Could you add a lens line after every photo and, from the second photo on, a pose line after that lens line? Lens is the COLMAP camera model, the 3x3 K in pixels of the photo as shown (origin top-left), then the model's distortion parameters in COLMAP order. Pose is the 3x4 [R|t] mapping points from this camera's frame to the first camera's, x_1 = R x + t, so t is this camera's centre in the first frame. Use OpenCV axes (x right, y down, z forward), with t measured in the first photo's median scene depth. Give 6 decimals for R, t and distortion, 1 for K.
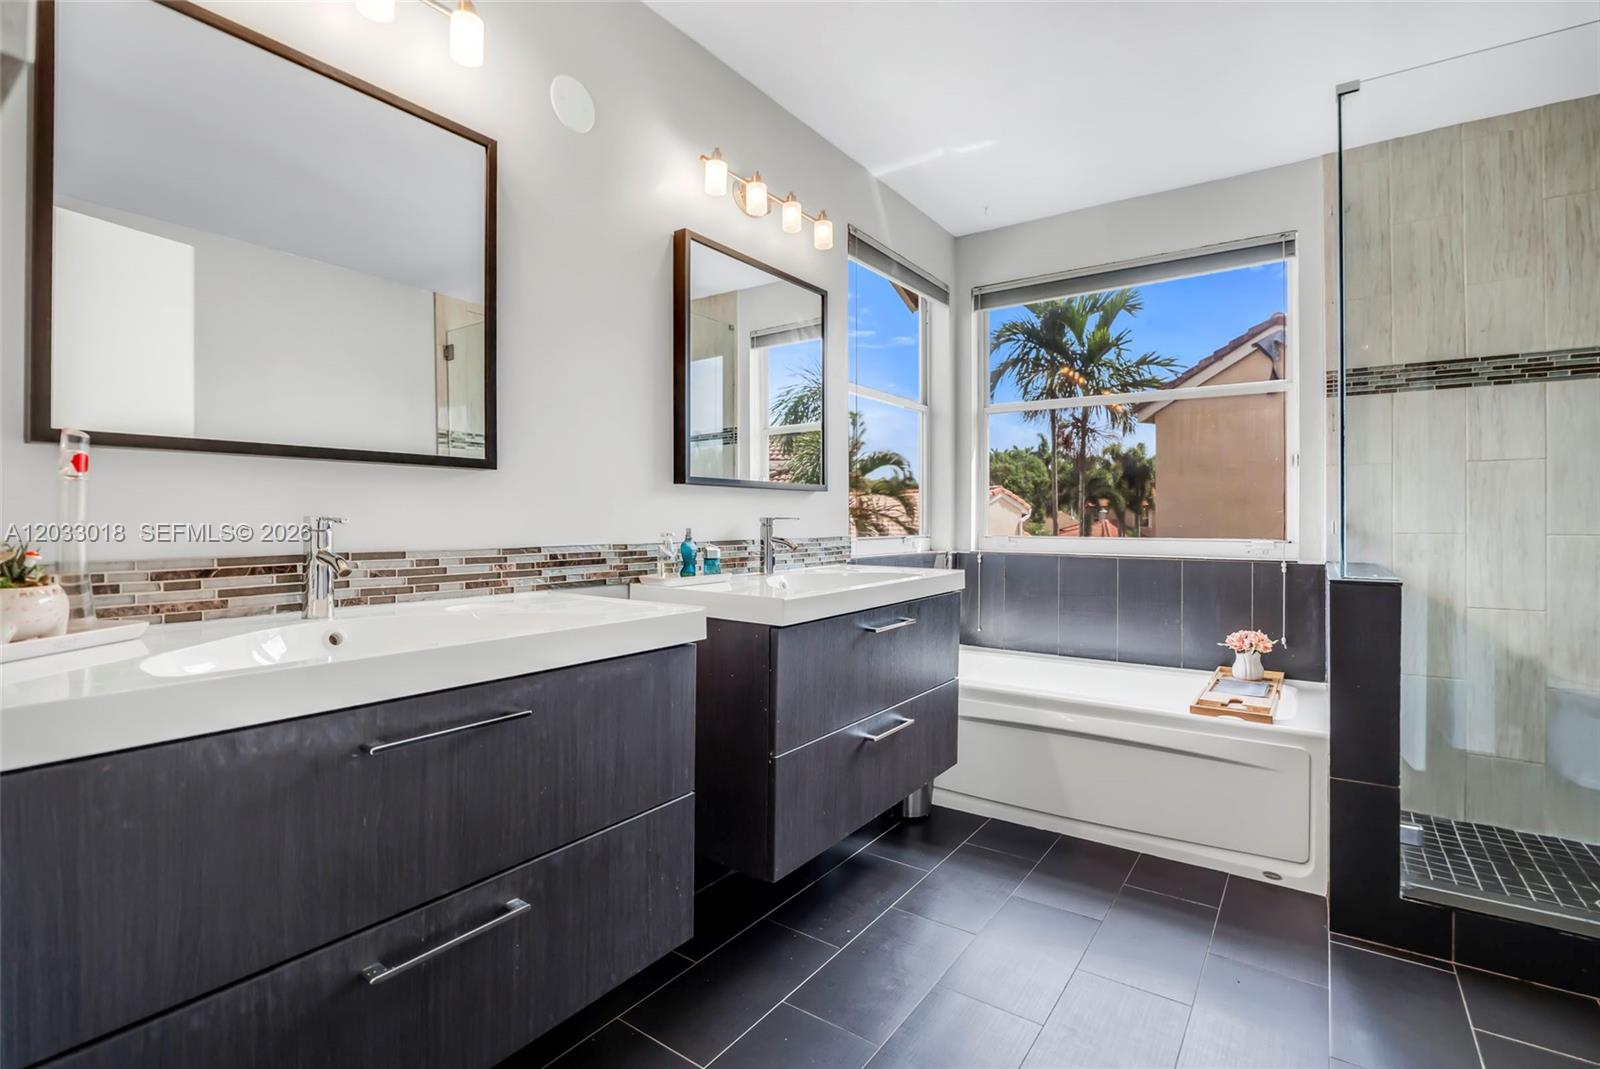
lens RADIAL K [[759.1, 0, 813.4], [0, 759.1, 502.9], [0, 0, 1]] dist [-0.019392, 0.000141]
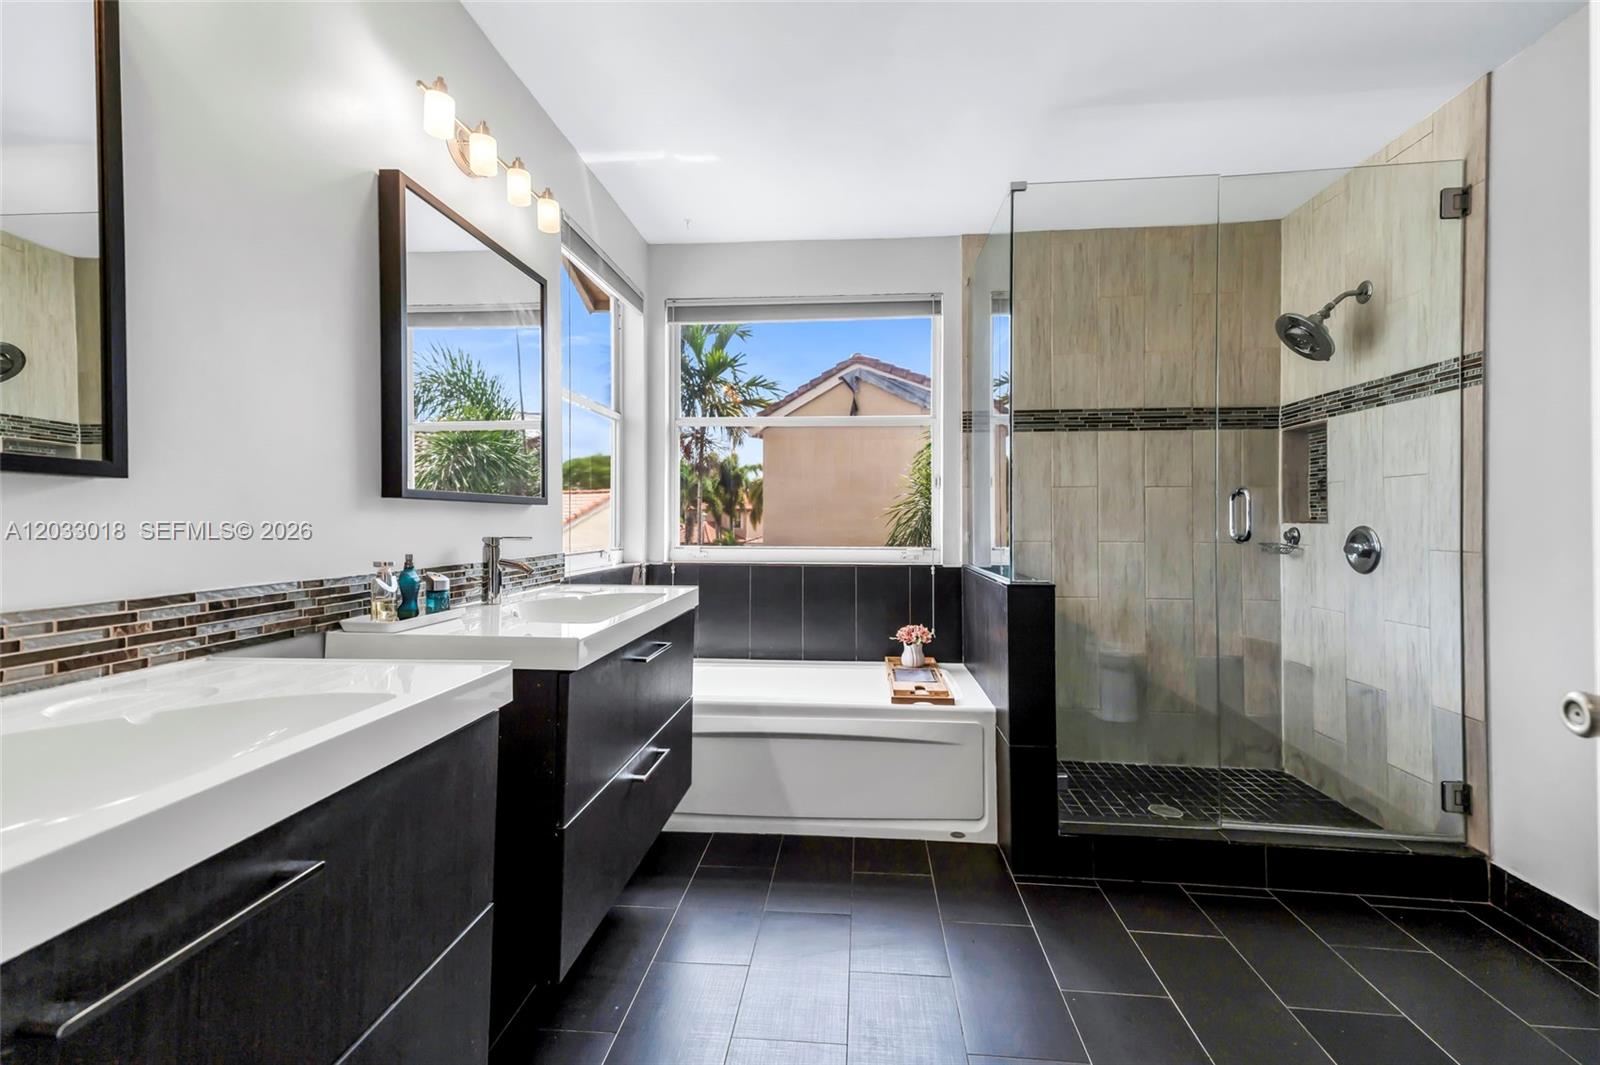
lens RADIAL K [[724.1, 0, 815.9], [0, 724.1, 504.5], [0, 0, 1]] dist [0.036733, -0.000491]
pose [[0.860632, 0.011102, 0.509106, -0.172778], [-0.010874, 0.999935, -0.003424, -0.018744], [-0.509111, -0.002589, 0.860697, 0.118024]]
